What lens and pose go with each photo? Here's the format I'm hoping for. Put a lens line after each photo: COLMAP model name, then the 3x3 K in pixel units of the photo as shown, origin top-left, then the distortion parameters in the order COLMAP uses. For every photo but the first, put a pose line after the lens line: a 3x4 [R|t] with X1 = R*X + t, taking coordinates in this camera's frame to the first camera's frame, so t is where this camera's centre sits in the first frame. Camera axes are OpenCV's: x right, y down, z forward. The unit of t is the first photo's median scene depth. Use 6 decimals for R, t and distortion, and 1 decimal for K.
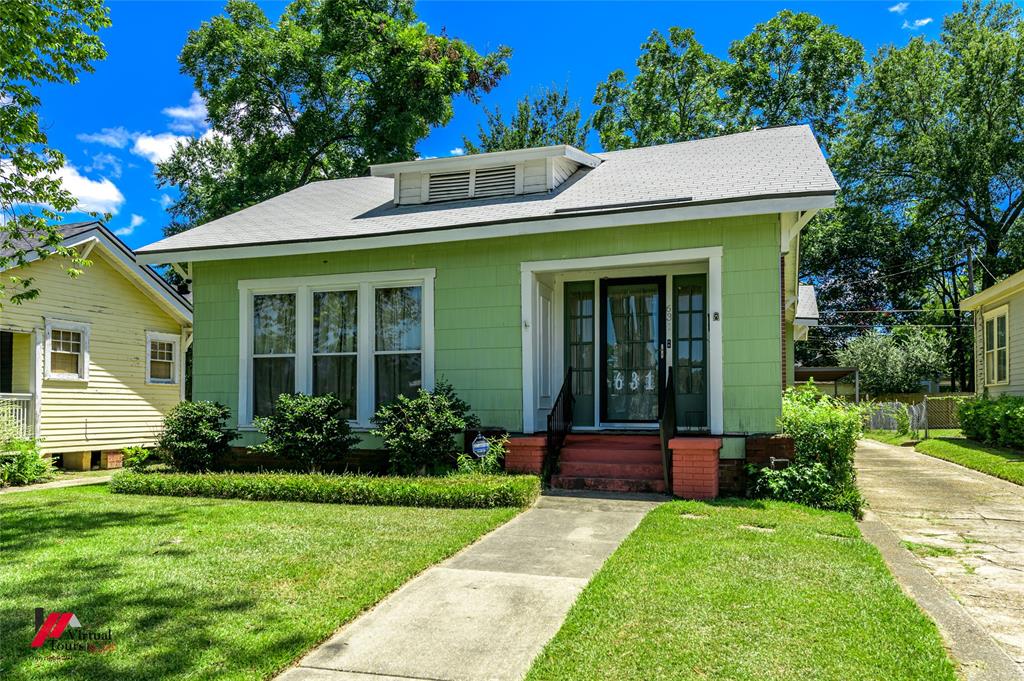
lens RADIAL K [[746.7, 0, 533.0], [0, 746.7, 400.0], [0, 0, 1]] dist [0.015711, -0.001779]
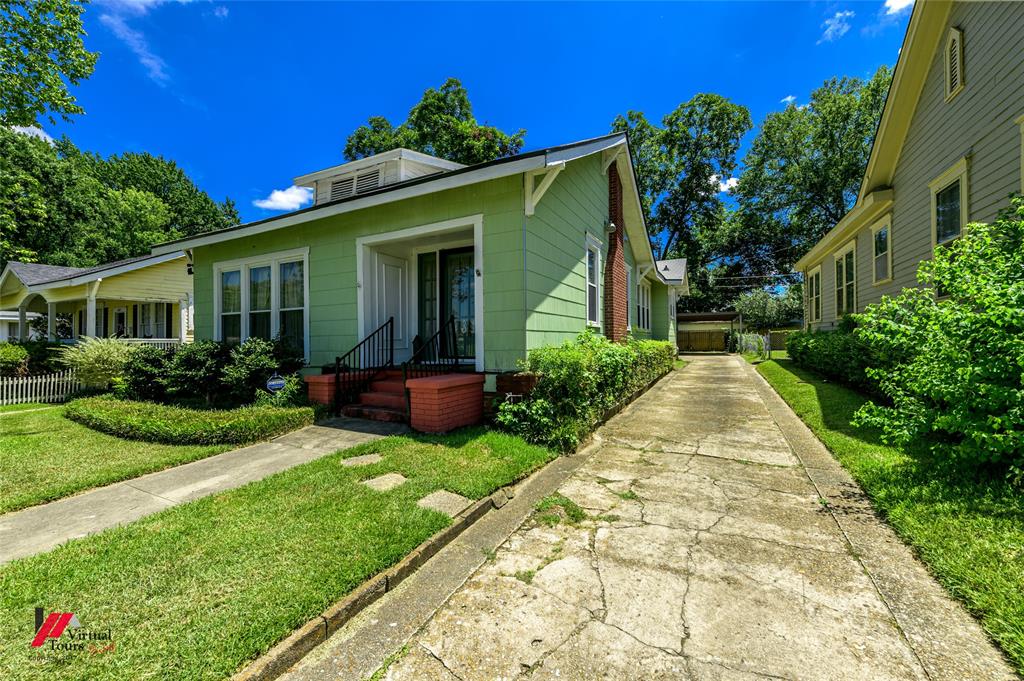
lens RADIAL K [[392.0, 0, 534.0], [0, 392.0, 338.7], [0, 0, 1]] dist [0.010784, -0.000292]
pose [[0.989070, -0.012753, -0.146894, 0.347805], [0.014813, 0.999807, 0.012937, -0.011000], [0.146701, -0.014972, 0.989068, 0.320961]]
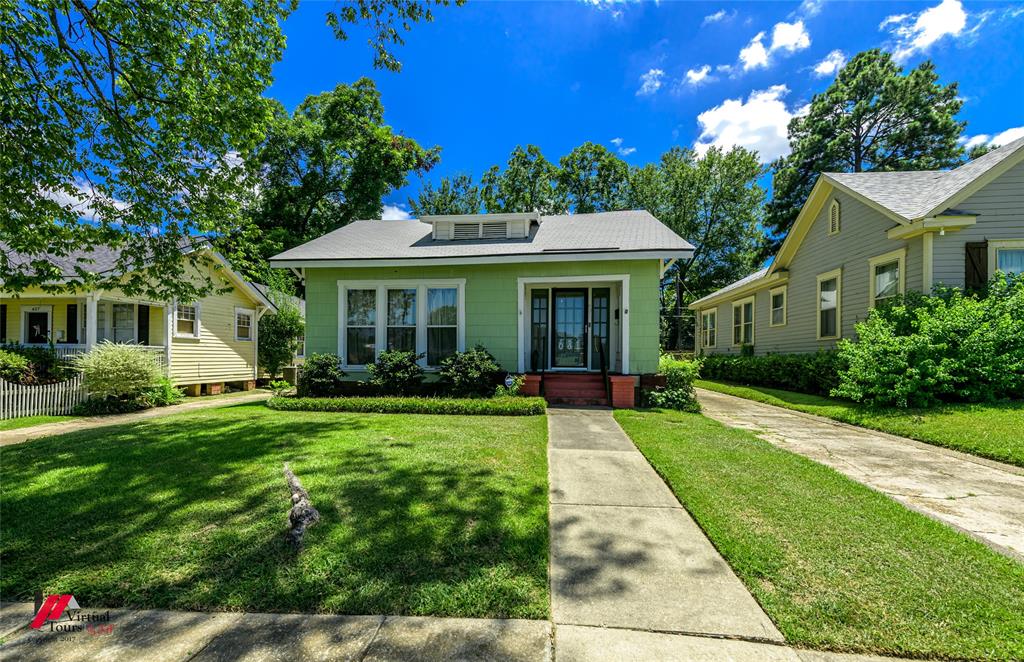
lens RADIAL K [[426.3, 0, 508.9], [0, 426.3, 360.8], [0, 0, 1]] dist [0.015895, -0.000516]
pose [[0.980013, 0.006148, 0.198837, -0.211230], [-0.010125, 0.999768, 0.018991, -0.004247], [-0.198675, -0.020624, 0.979848, 0.001845]]
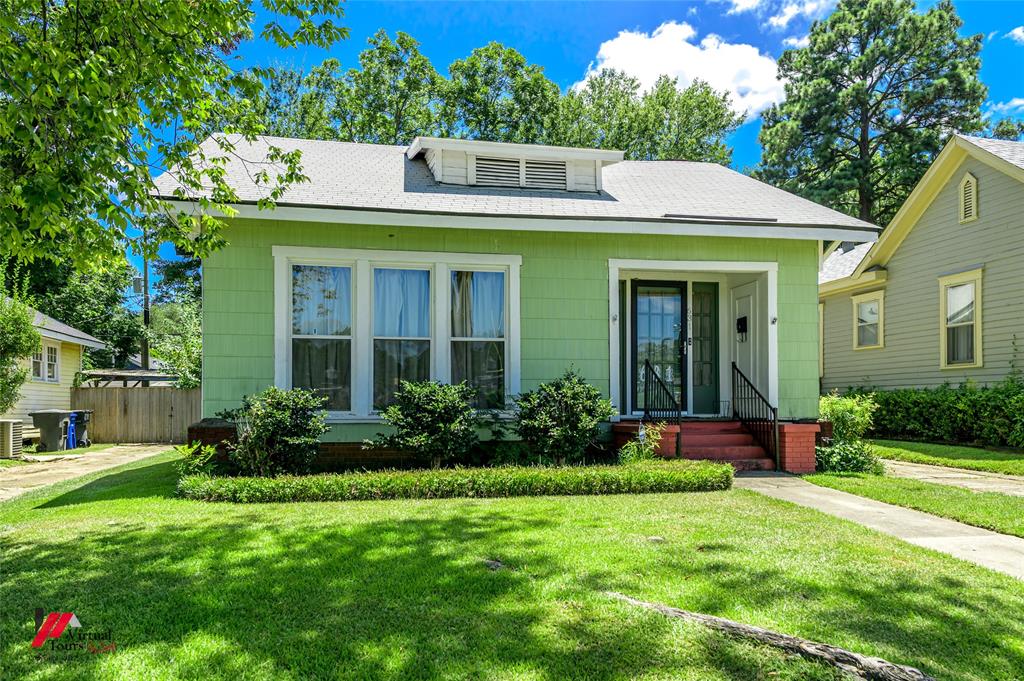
lens RADIAL K [[717.2, 0, 510.7], [0, 717.2, 404.4], [0, 0, 1]] dist [0.012602, 0.005257]
pose [[0.877171, -0.001918, 0.480174, -0.551814], [-0.006254, 0.999862, 0.015418, 0.005038], [-0.480137, -0.016527, 0.877038, 0.159367]]
